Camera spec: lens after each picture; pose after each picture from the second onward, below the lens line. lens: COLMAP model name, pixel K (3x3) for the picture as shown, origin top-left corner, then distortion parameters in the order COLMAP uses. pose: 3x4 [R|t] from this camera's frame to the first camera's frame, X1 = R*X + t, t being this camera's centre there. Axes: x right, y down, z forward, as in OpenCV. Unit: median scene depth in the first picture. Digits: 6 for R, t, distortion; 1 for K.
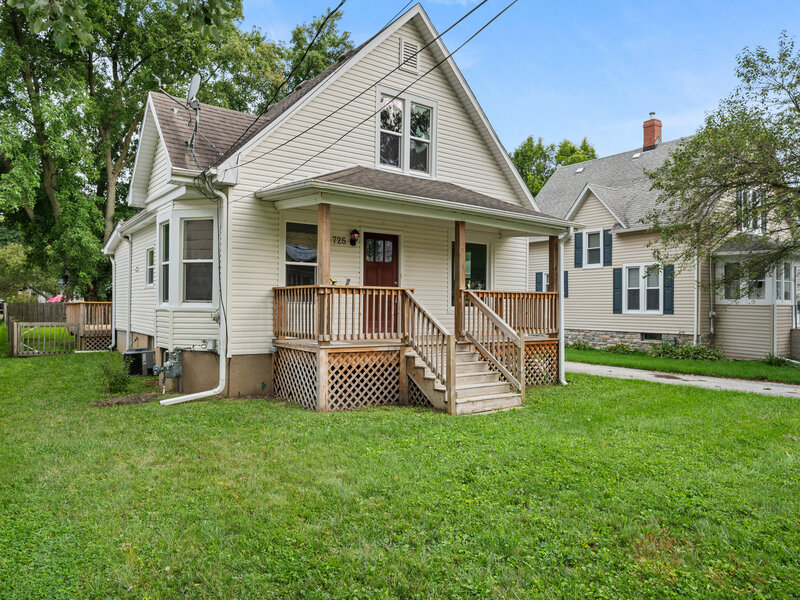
lens RADIAL K [[565.5, 0, 400.0], [0, 565.5, 300.0], [0, 0, 1]] dist [0.001085, 0.000724]
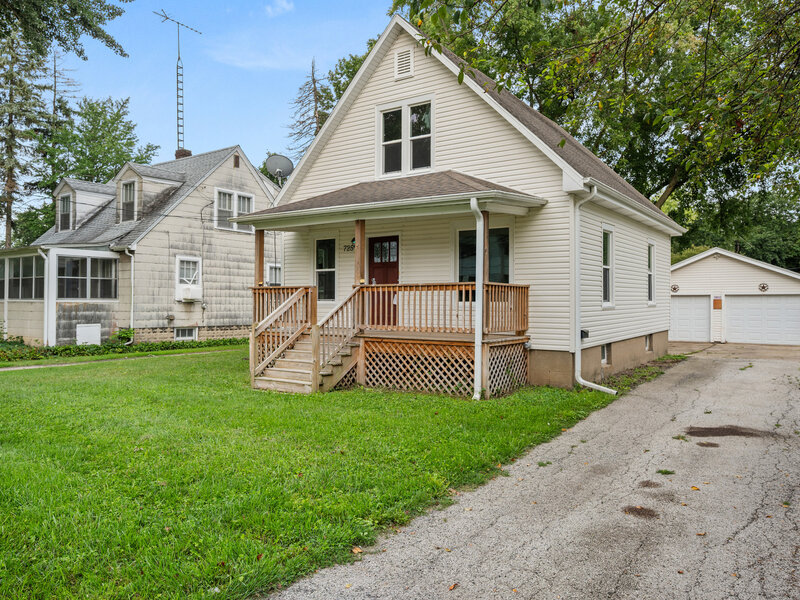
lens RADIAL K [[587.5, 0, 402.6], [0, 587.5, 286.5], [0, 0, 1]] dist [-0.002454, -0.000080]
pose [[0.334301, -0.036773, -0.941749, 1.060158], [0.011820, 0.999324, -0.034825, 0.021414], [0.942392, 0.000511, 0.334509, 0.649253]]
